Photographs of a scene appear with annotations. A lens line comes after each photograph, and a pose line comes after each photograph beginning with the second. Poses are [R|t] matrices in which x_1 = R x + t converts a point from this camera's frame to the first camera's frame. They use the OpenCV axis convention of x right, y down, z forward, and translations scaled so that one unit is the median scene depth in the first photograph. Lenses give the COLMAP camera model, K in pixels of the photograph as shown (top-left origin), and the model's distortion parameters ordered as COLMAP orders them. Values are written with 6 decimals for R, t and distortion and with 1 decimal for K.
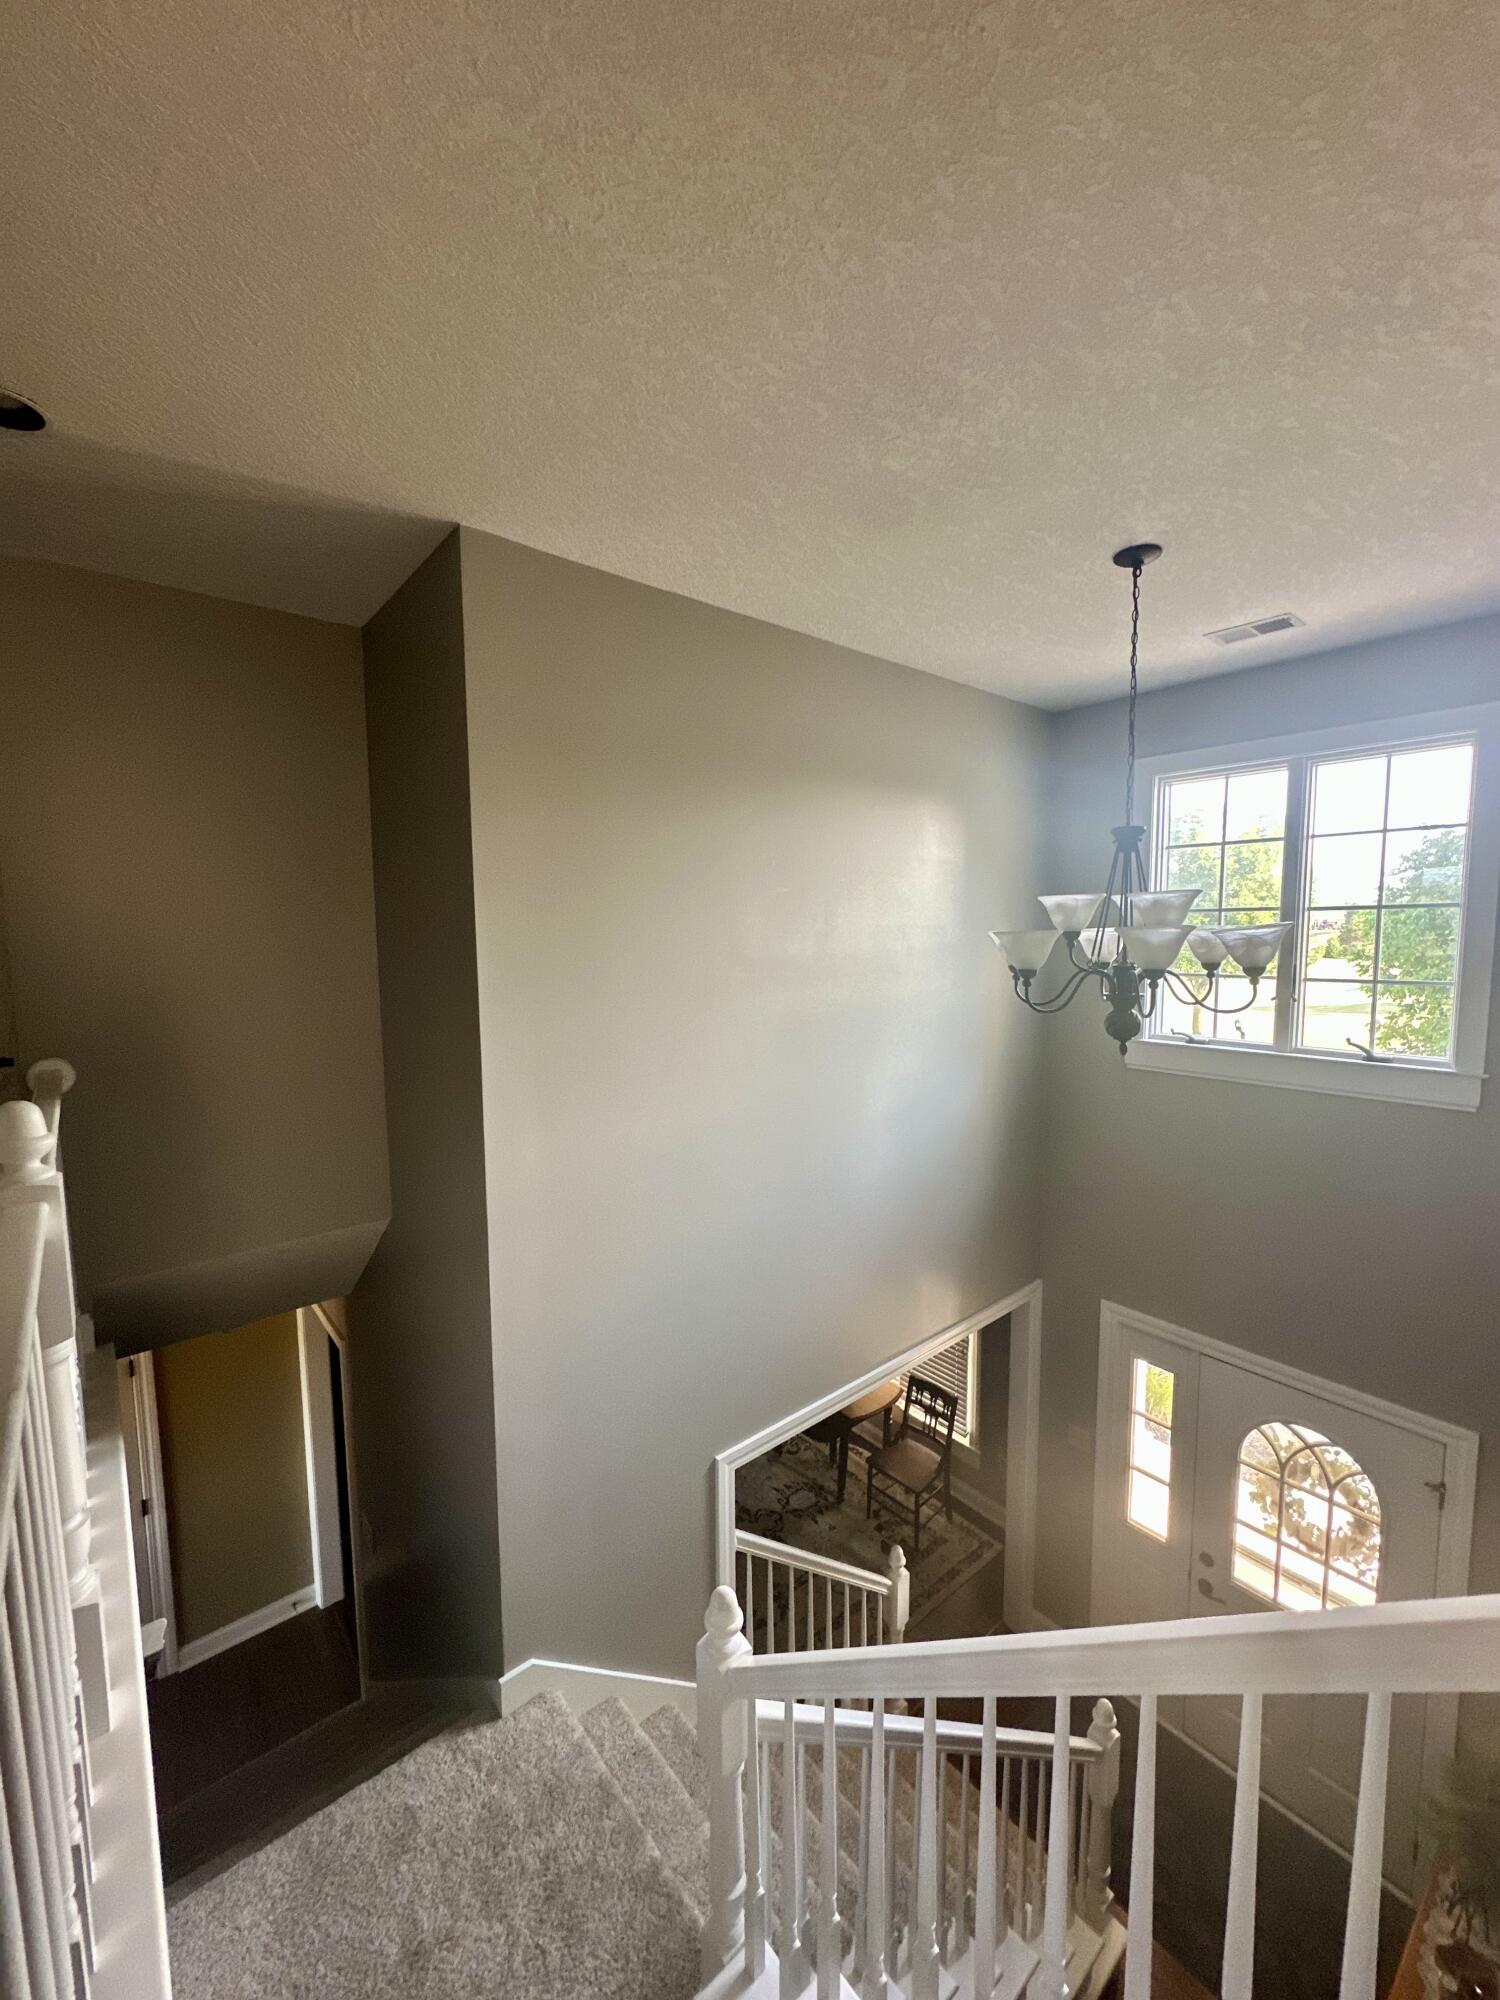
lens RADIAL K [[795.4, 0, 742.6], [0, 795.4, 1005.3], [0, 0, 1]] dist [-0.000511, 0.000986]
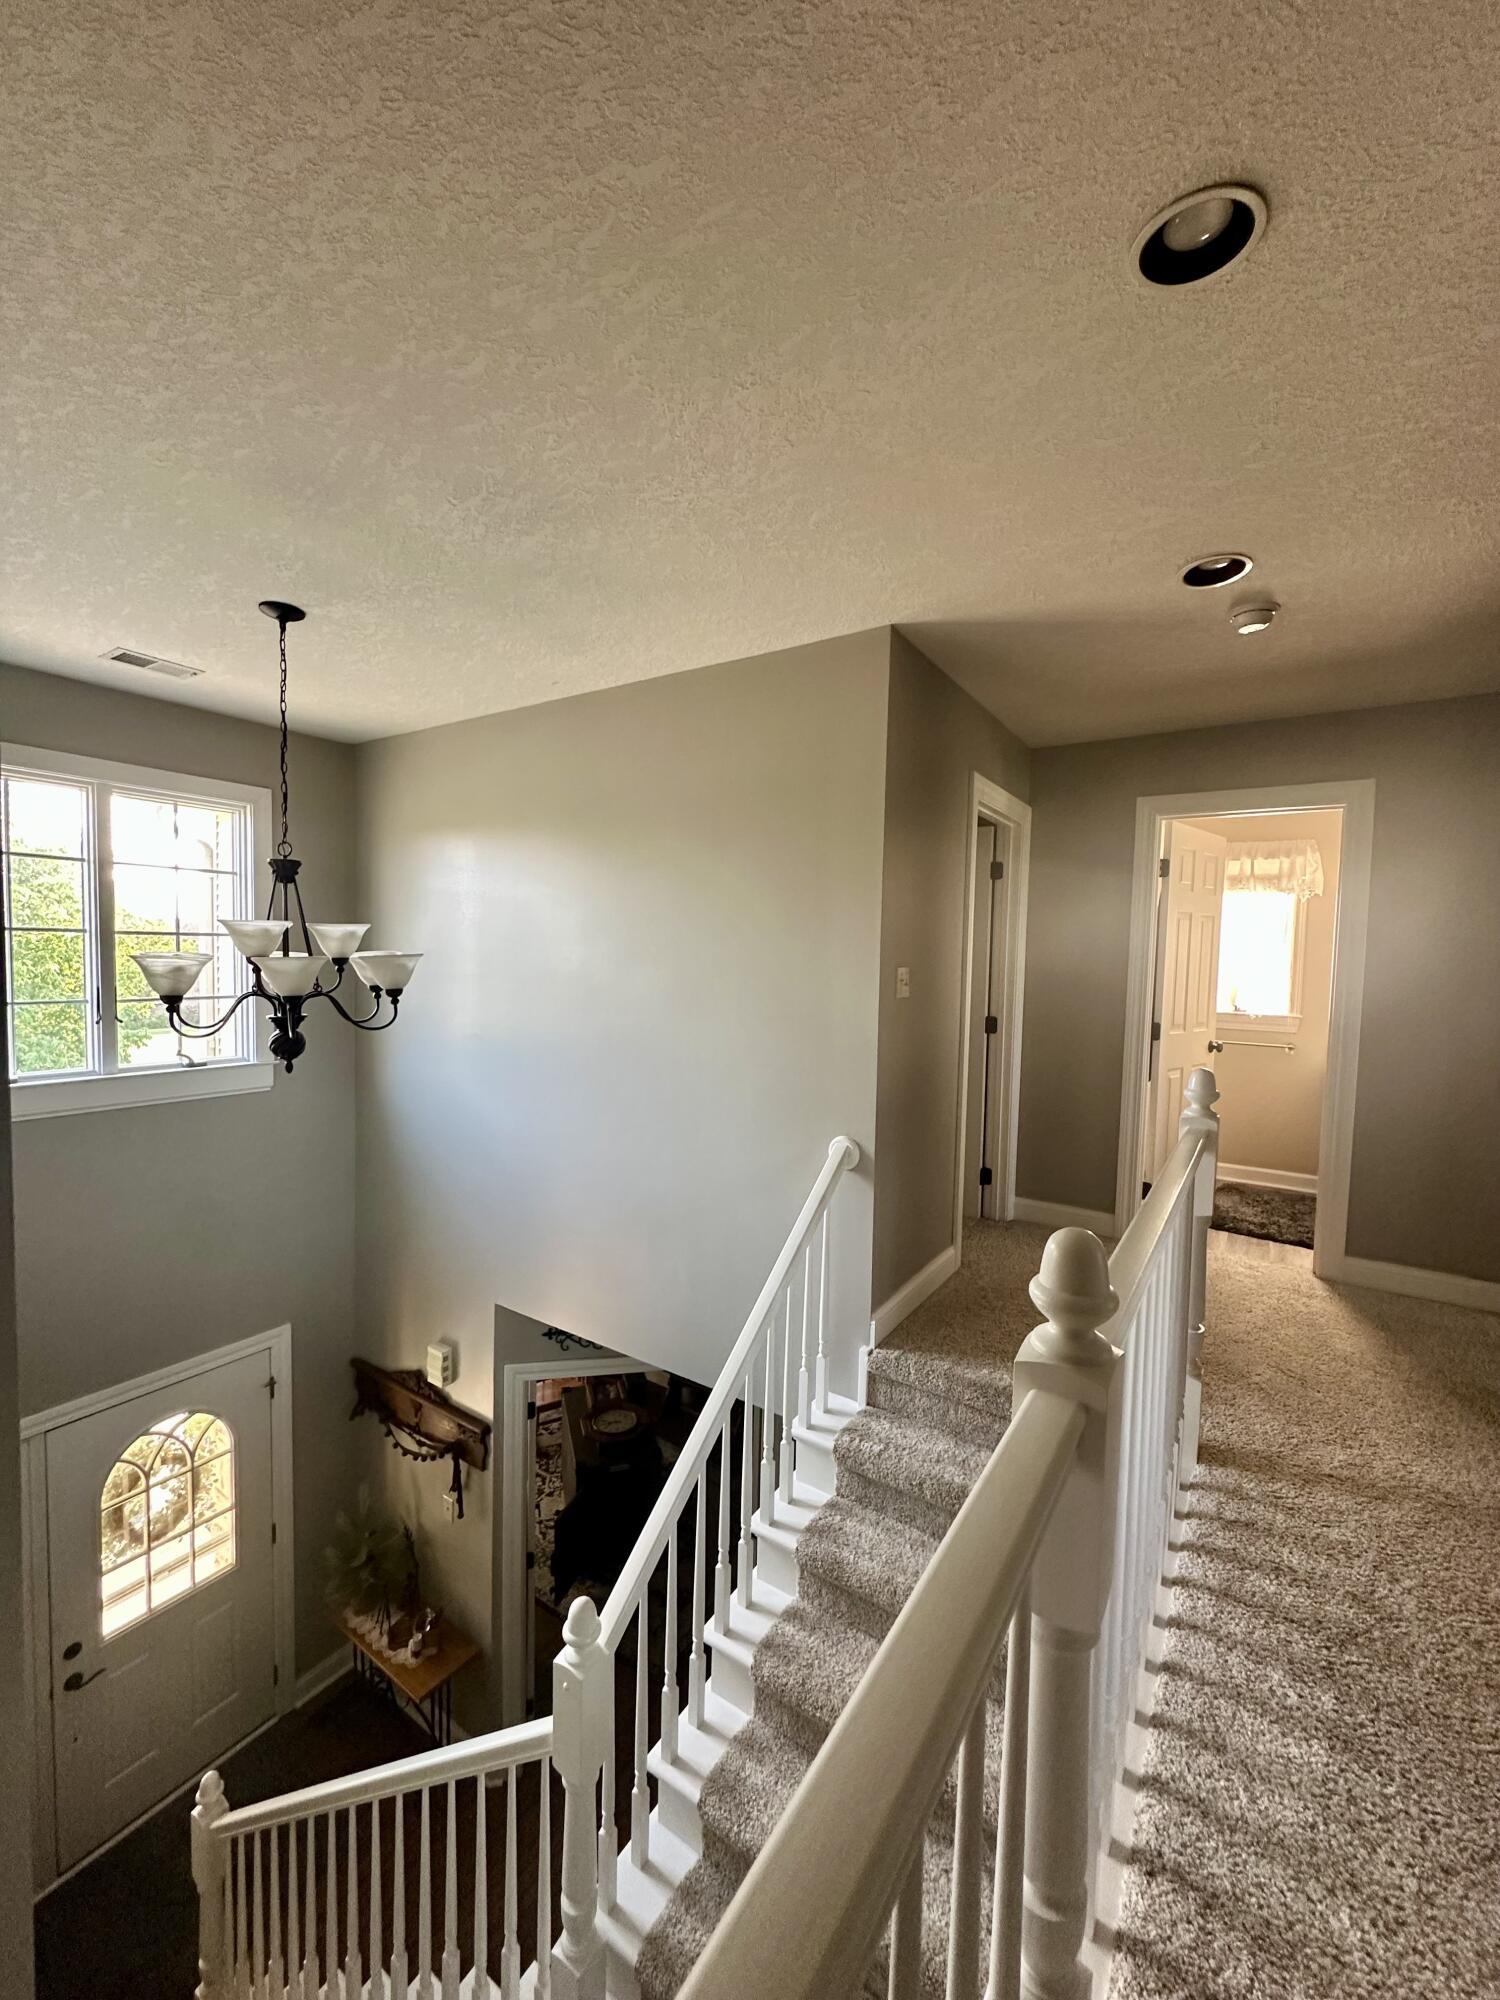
lens RADIAL K [[795.4, 0, 745.0], [0, 795.4, 997.8], [0, 0, 1]] dist [-0.000511, 0.000986]
pose [[-0.282761, -0.048386, 0.957969, -0.532062], [0.079046, 0.994154, 0.073546, -0.050686], [-0.955928, 0.096519, -0.277284, 0.531317]]
